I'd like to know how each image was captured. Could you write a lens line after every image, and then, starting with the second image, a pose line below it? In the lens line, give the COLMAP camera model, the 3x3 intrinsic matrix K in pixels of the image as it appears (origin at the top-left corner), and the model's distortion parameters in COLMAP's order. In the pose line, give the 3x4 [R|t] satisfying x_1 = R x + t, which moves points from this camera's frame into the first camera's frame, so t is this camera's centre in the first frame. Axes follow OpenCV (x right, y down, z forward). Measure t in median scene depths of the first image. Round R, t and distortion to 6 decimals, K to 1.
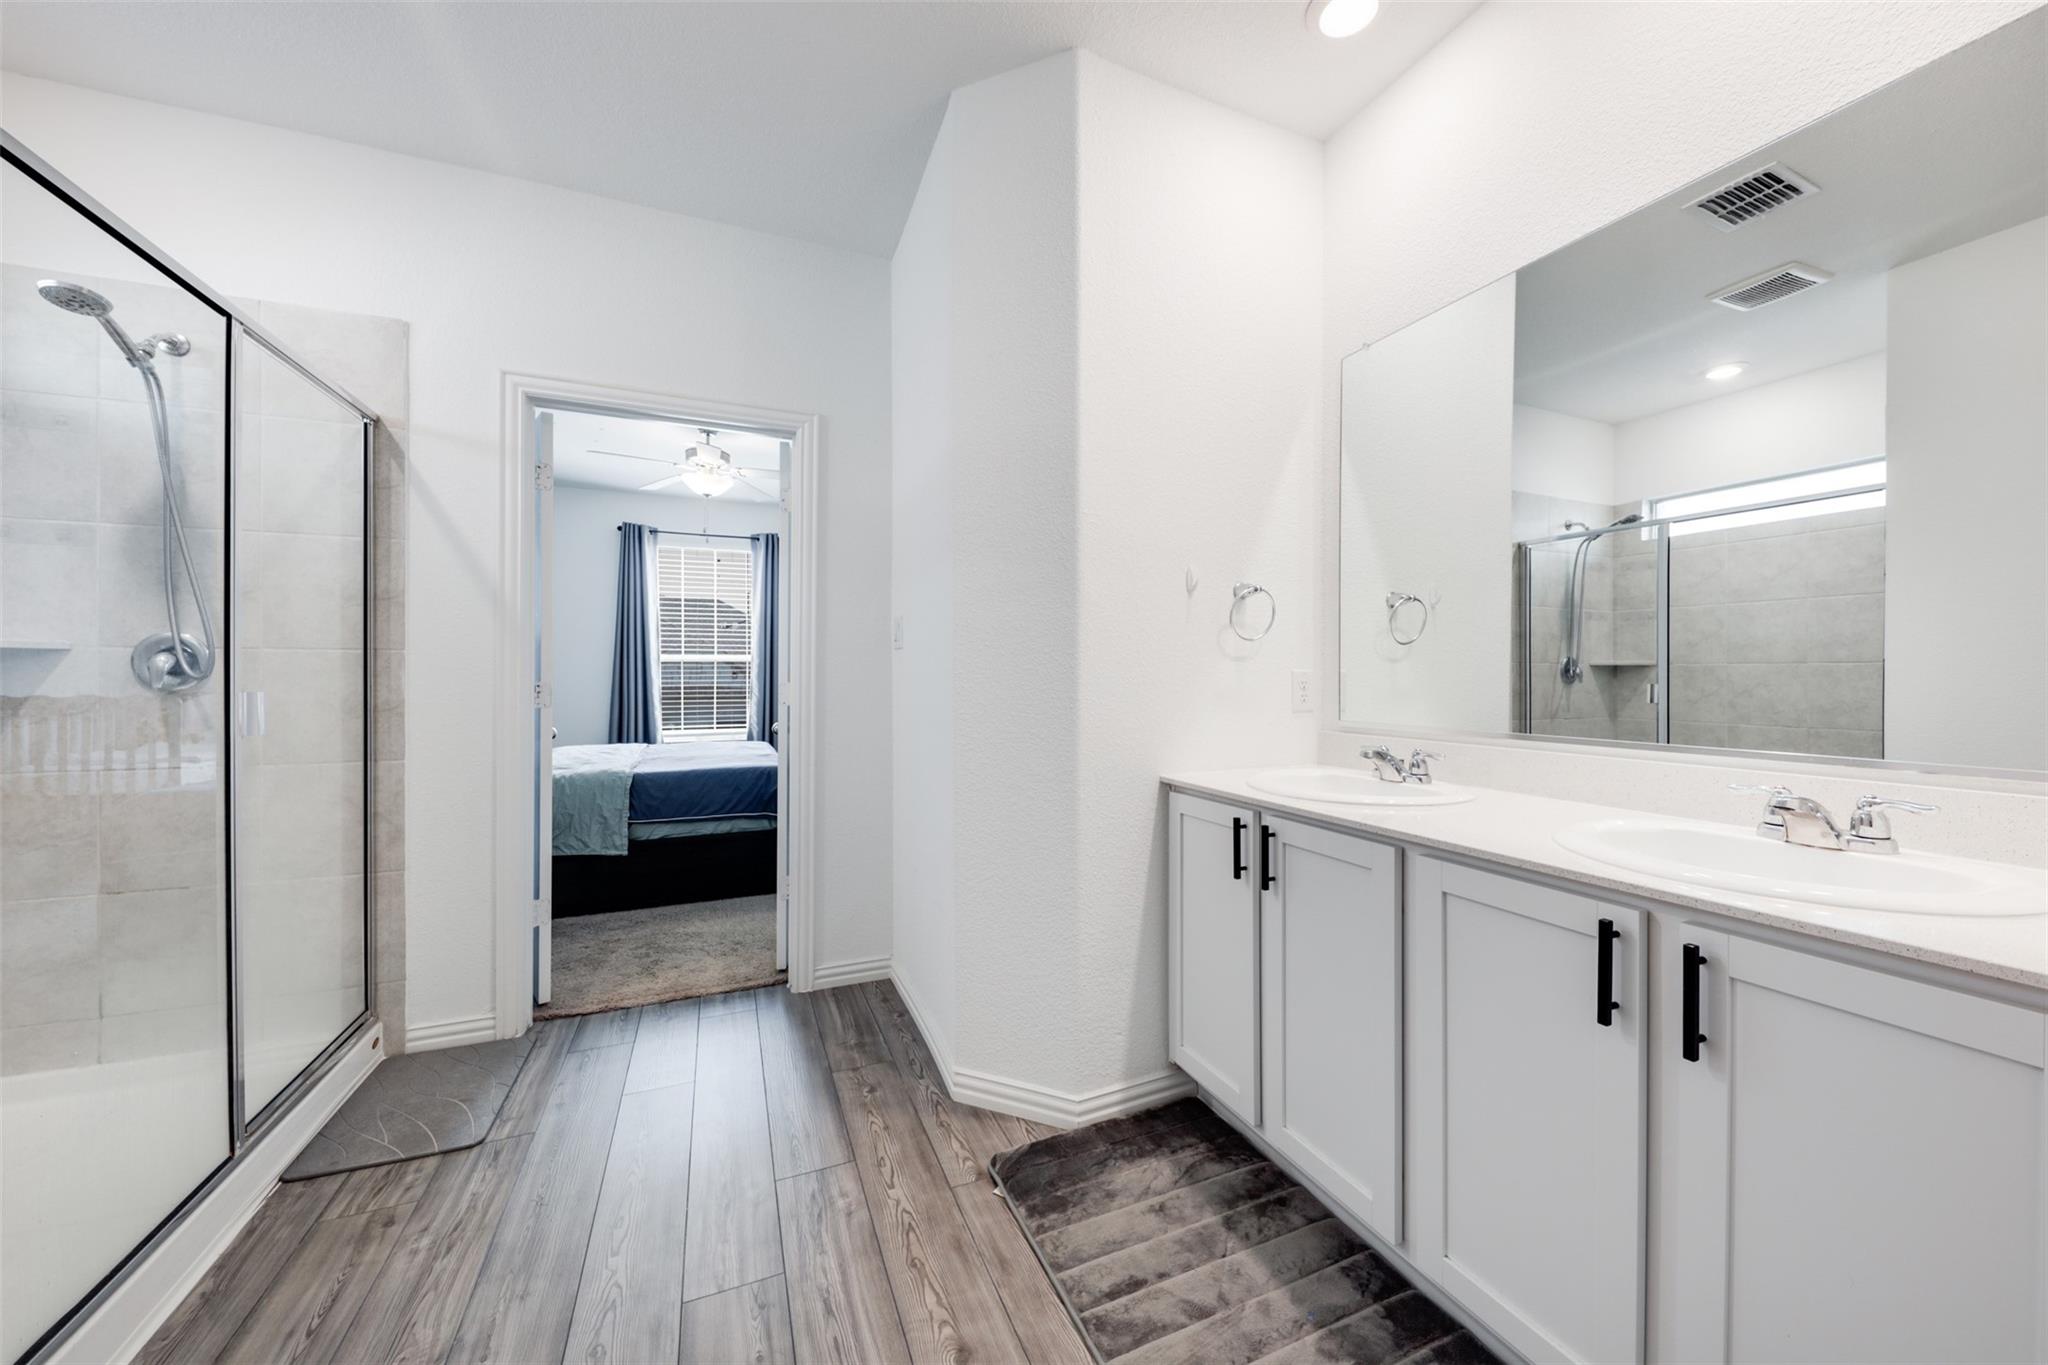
lens RADIAL K [[738.2, 0, 1029.4], [0, 738.2, 675.5], [0, 0, 1]] dist [-0.000415, -0.000098]
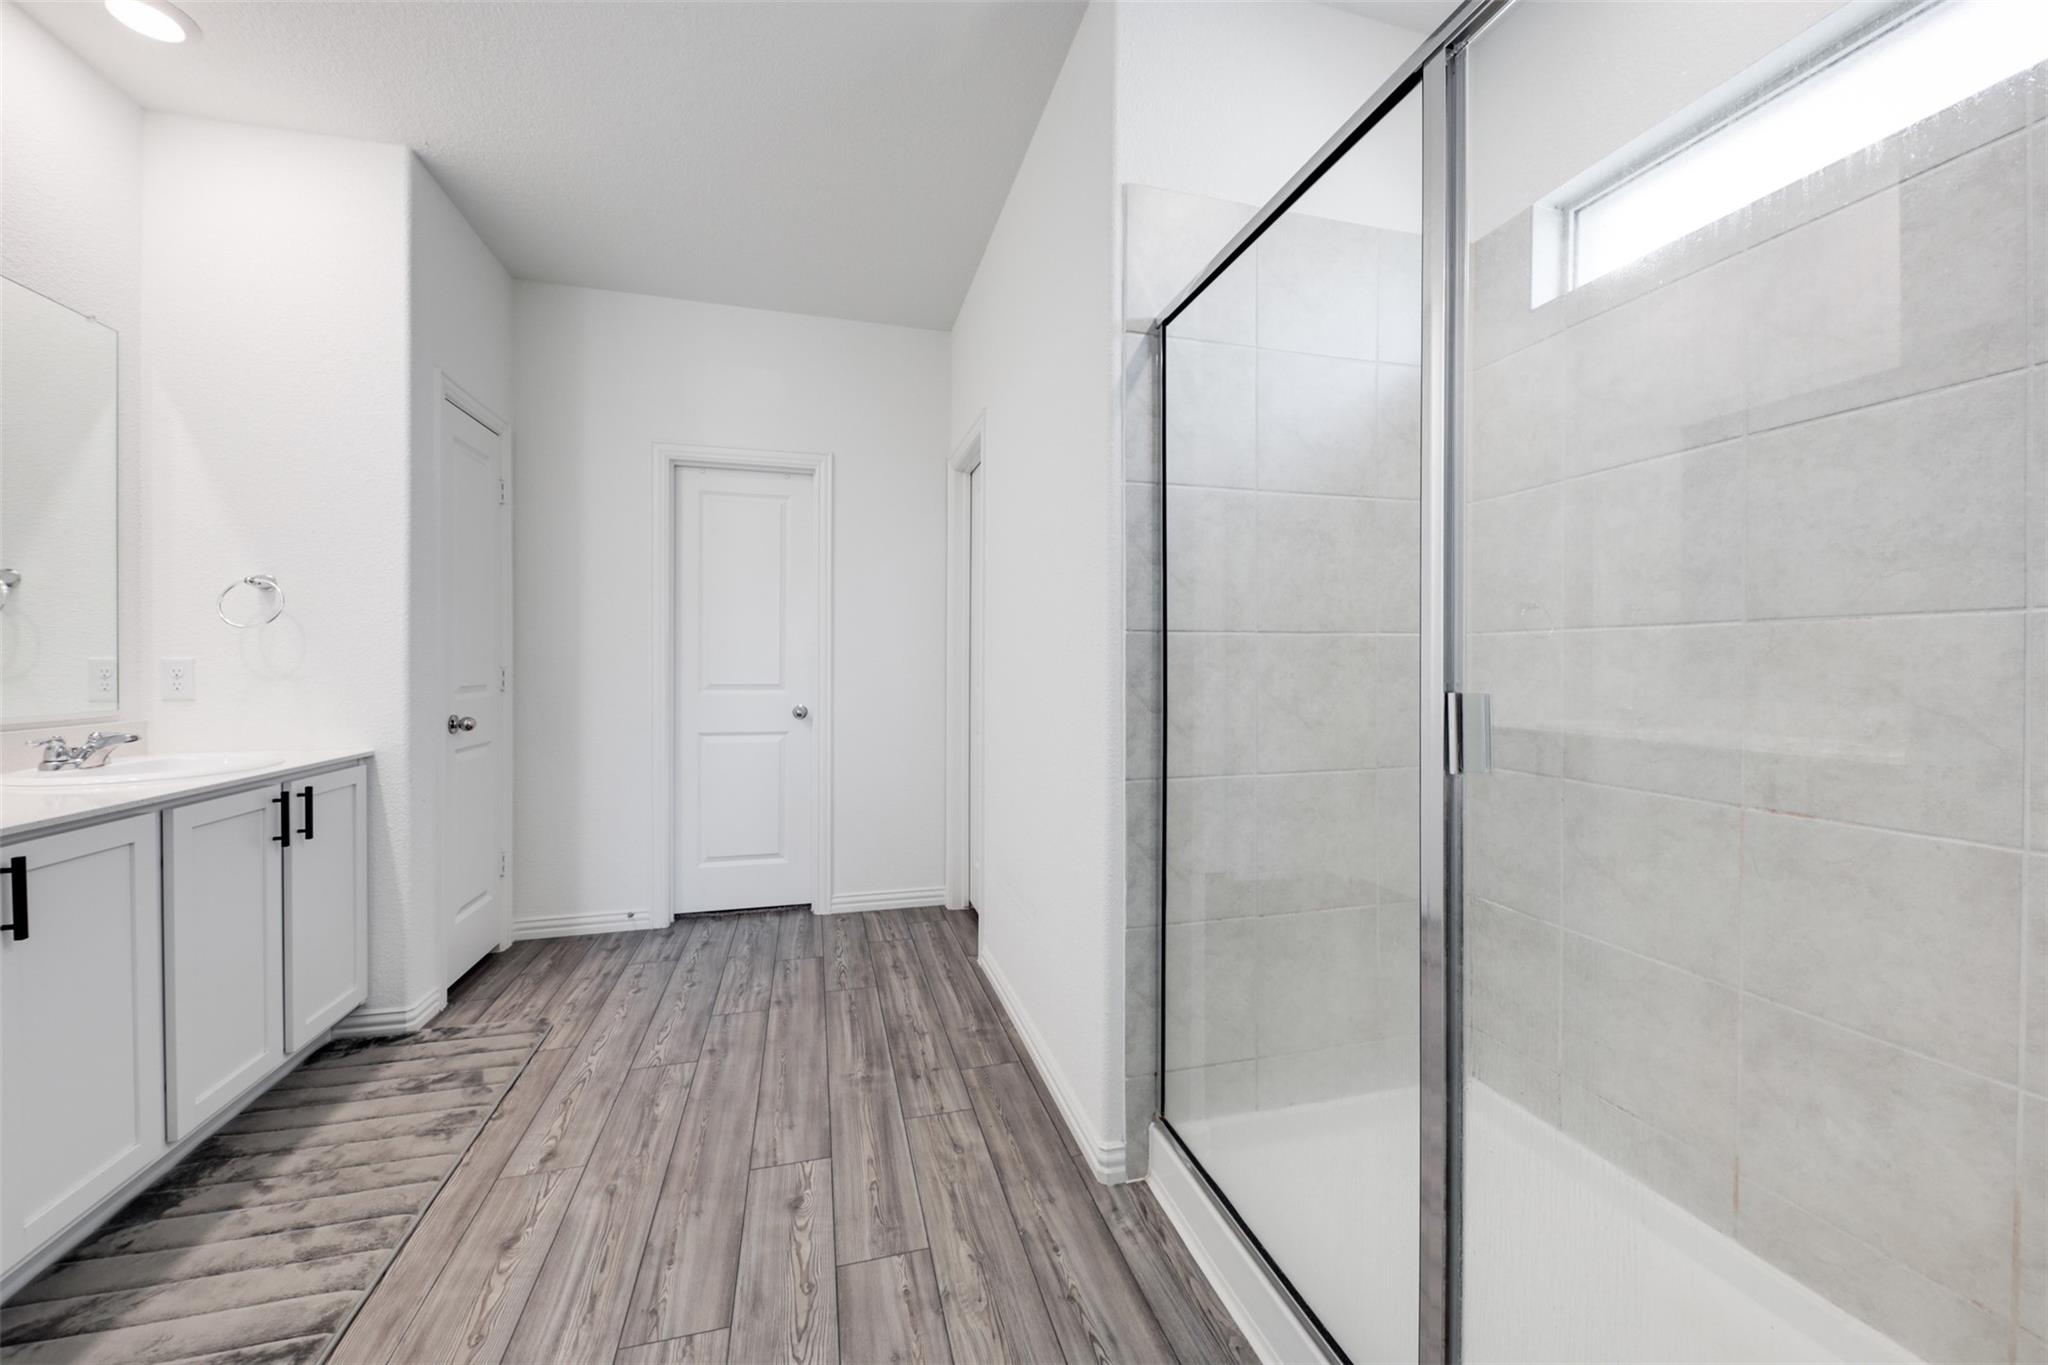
lens RADIAL K [[815.8, 0, 1024.2], [0, 815.8, 670.7], [0, 0, 1]] dist [-0.001123, -0.000081]
pose [[-0.989236, 0.003400, 0.146290, -1.021700], [0.005830, 0.999852, 0.016186, -0.003267], [-0.146213, 0.016865, -0.989109, 2.010042]]
